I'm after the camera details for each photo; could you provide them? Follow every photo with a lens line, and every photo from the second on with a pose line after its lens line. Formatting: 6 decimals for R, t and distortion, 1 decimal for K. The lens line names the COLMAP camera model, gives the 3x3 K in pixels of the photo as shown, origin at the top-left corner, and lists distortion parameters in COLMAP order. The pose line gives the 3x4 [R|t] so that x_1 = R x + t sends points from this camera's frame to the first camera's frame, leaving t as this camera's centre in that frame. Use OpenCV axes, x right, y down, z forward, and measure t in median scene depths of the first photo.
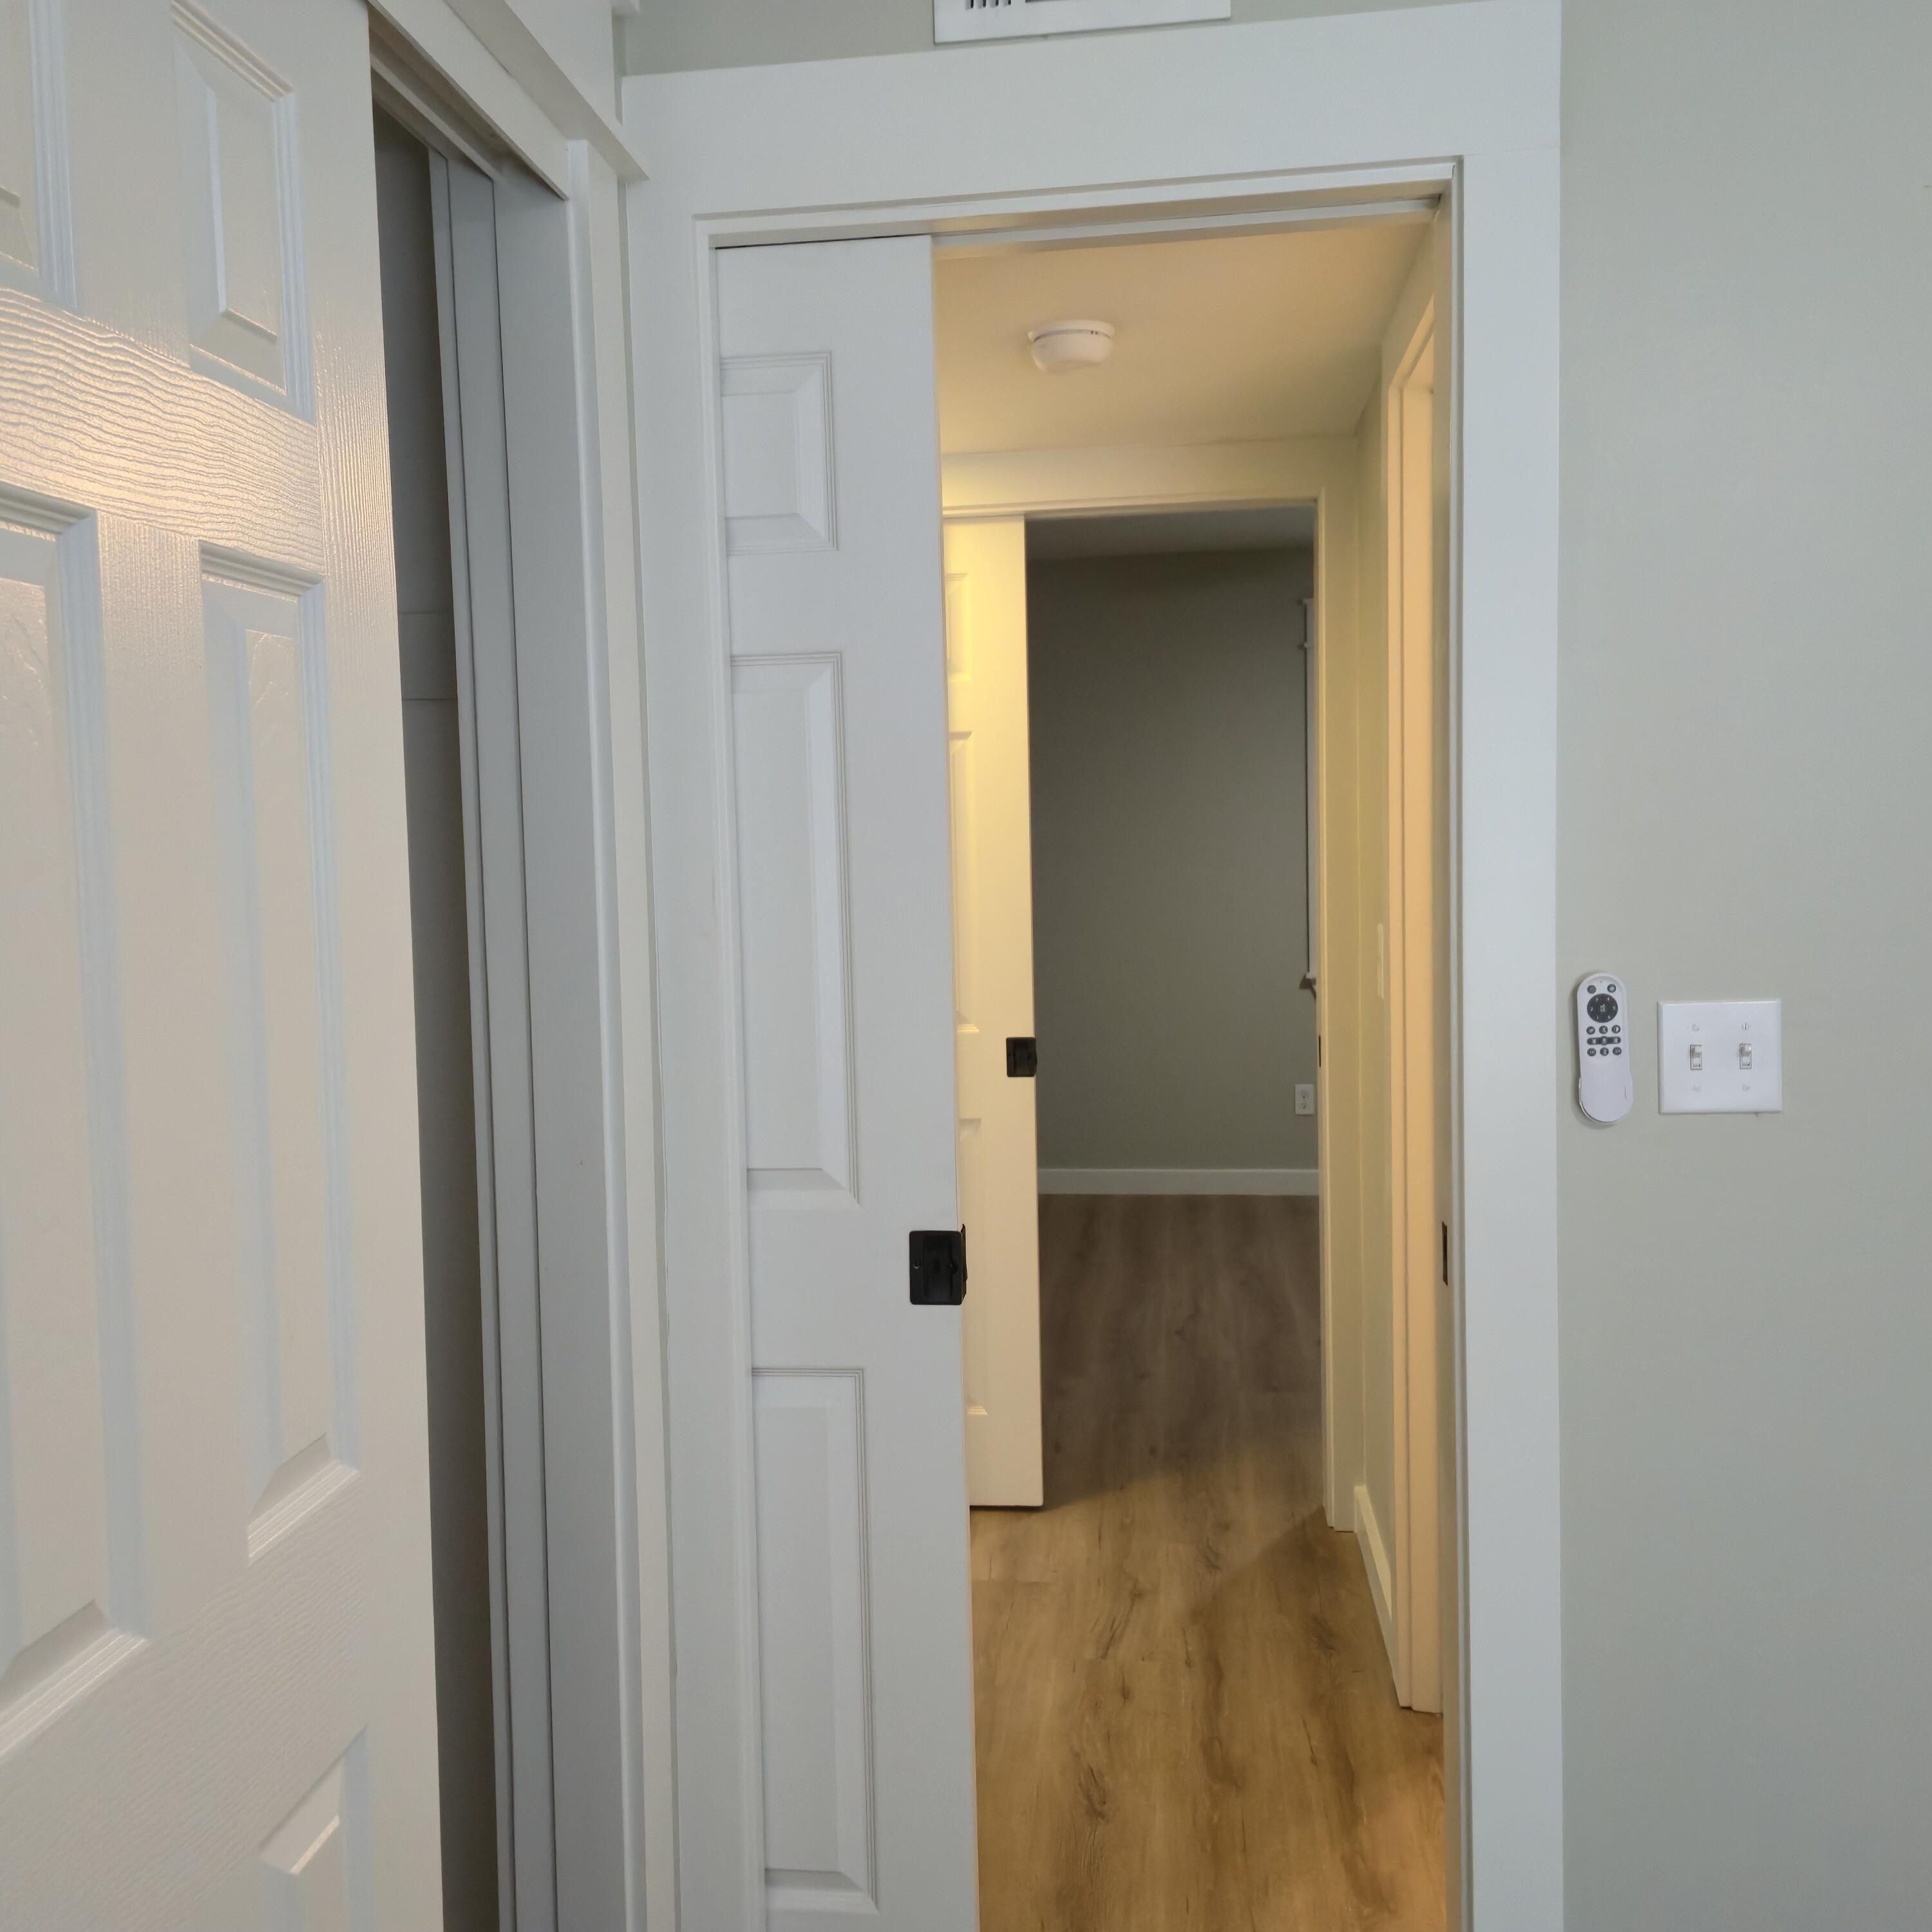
lens RADIAL K [[1729.5, 0, 966.9], [0, 1729.5, 964.0], [0, 0, 1]] dist [0.088805, -0.082872]
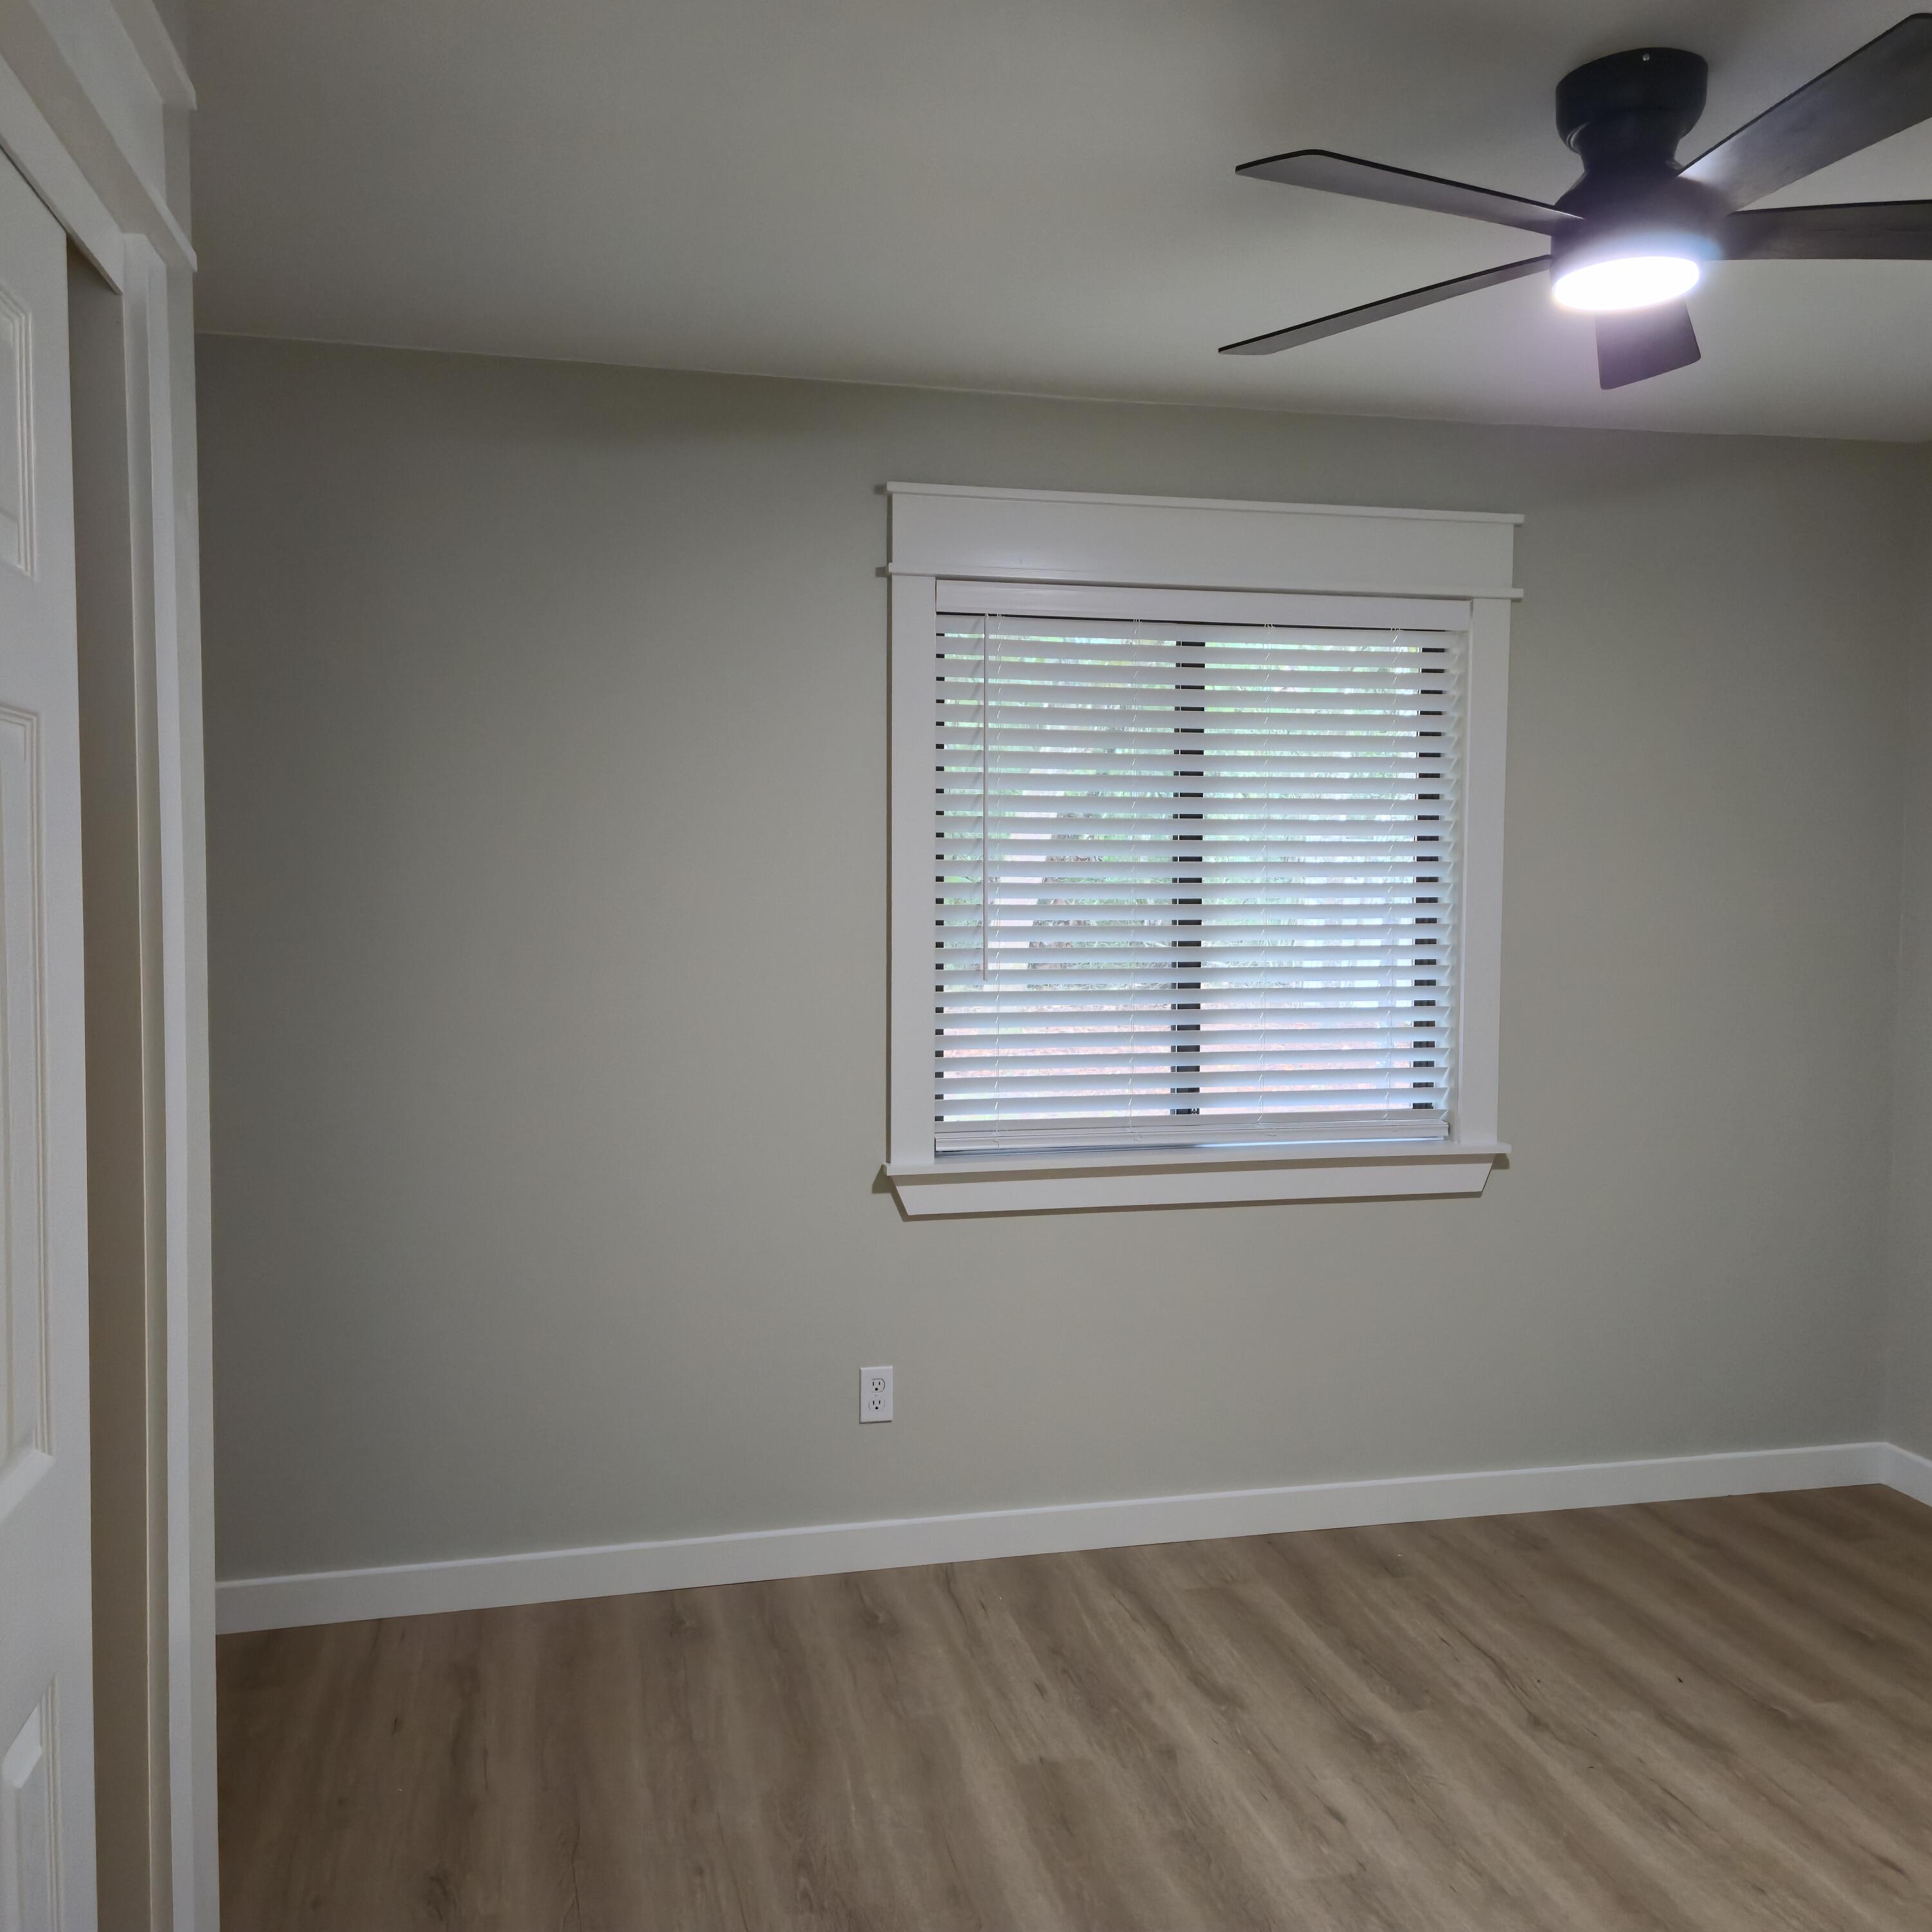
lens RADIAL K [[1729.5, 0, 968.6], [0, 1729.5, 956.1], [0, 0, 1]] dist [0.088805, -0.082872]
pose [[0.941455, 0.011510, 0.336943, 0.064146], [-0.000866, 0.999496, -0.031724, -0.080360], [-0.337138, 0.029575, 0.940991, 0.873288]]
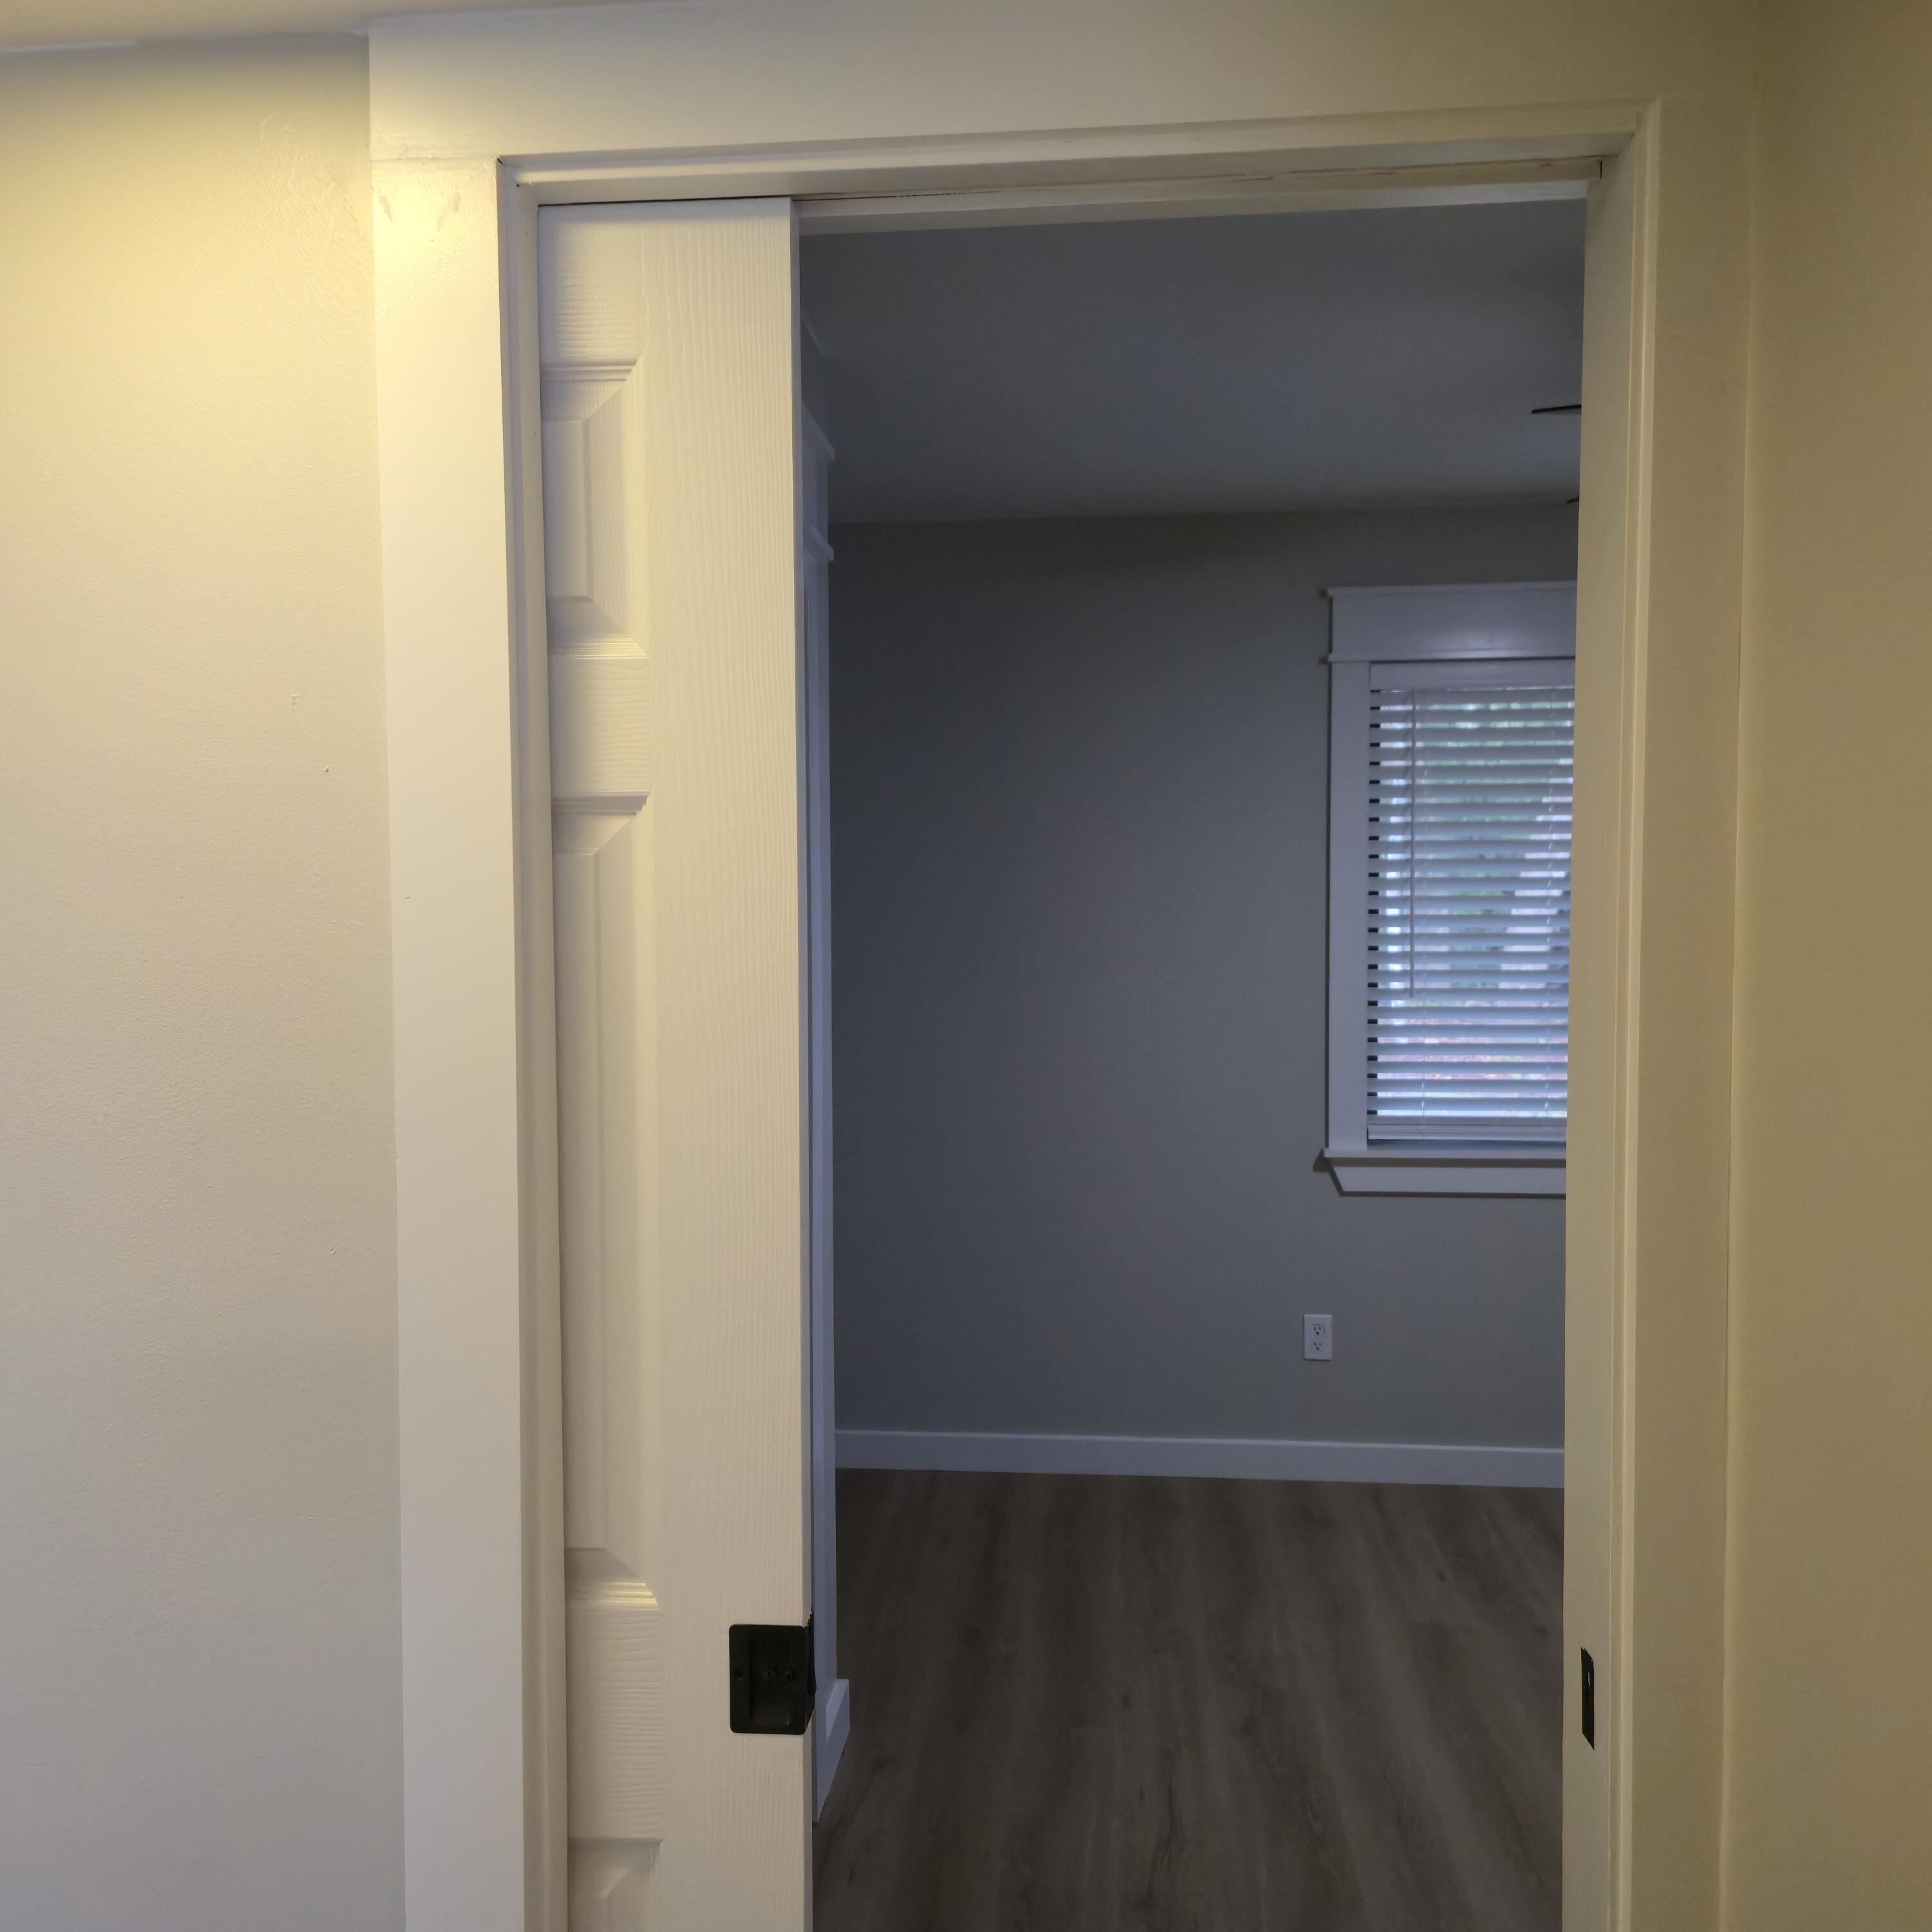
lens RADIAL K [[1729.5, 0, 959.9], [0, 1729.5, 969.9], [0, 0, 1]] dist [0.088805, -0.082872]
pose [[0.999180, 0.016012, 0.037175, 0.055514], [-0.015325, 0.999708, -0.018691, -0.090259], [-0.037464, 0.018106, 0.999134, 0.623406]]
